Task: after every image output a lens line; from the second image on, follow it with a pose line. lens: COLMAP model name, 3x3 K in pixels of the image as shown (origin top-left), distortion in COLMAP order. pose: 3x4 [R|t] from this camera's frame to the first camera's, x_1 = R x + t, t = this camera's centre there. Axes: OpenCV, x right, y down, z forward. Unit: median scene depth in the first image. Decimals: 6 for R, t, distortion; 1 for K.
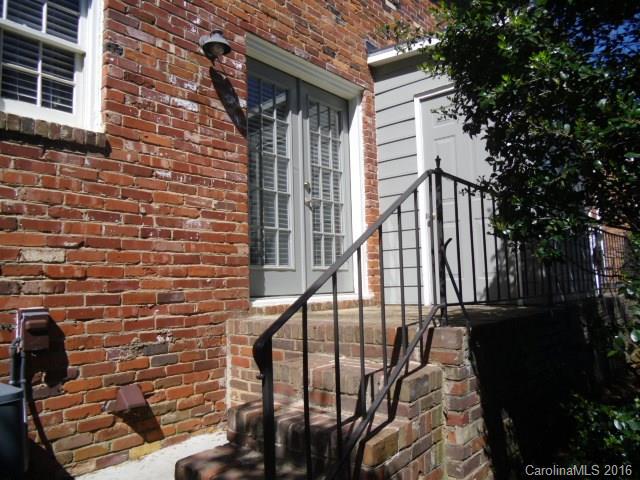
lens RADIAL K [[490.7, 0, 318.0], [0, 490.7, 241.0], [0, 0, 1]] dist [-0.052085, 0.046191]
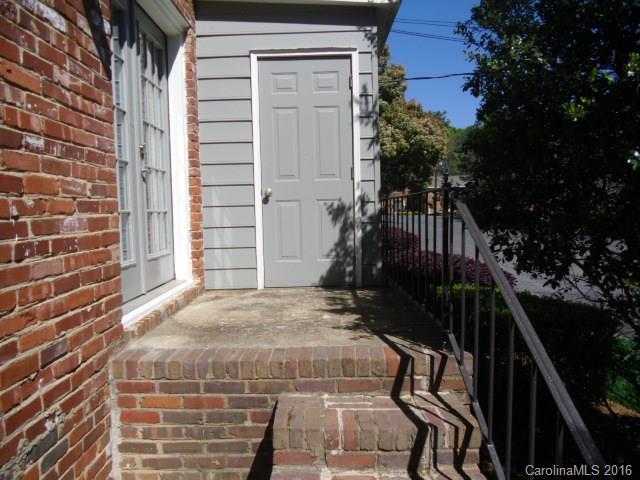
lens RADIAL K [[490.7, 0, 318.0], [0, 490.7, 241.0], [0, 0, 1]] dist [-0.052085, 0.046191]
pose [[0.761492, -0.030030, 0.647478, -0.411596], [-0.058948, 0.991578, 0.115318, -0.102442], [-0.645488, -0.125981, 0.753309, 0.334038]]
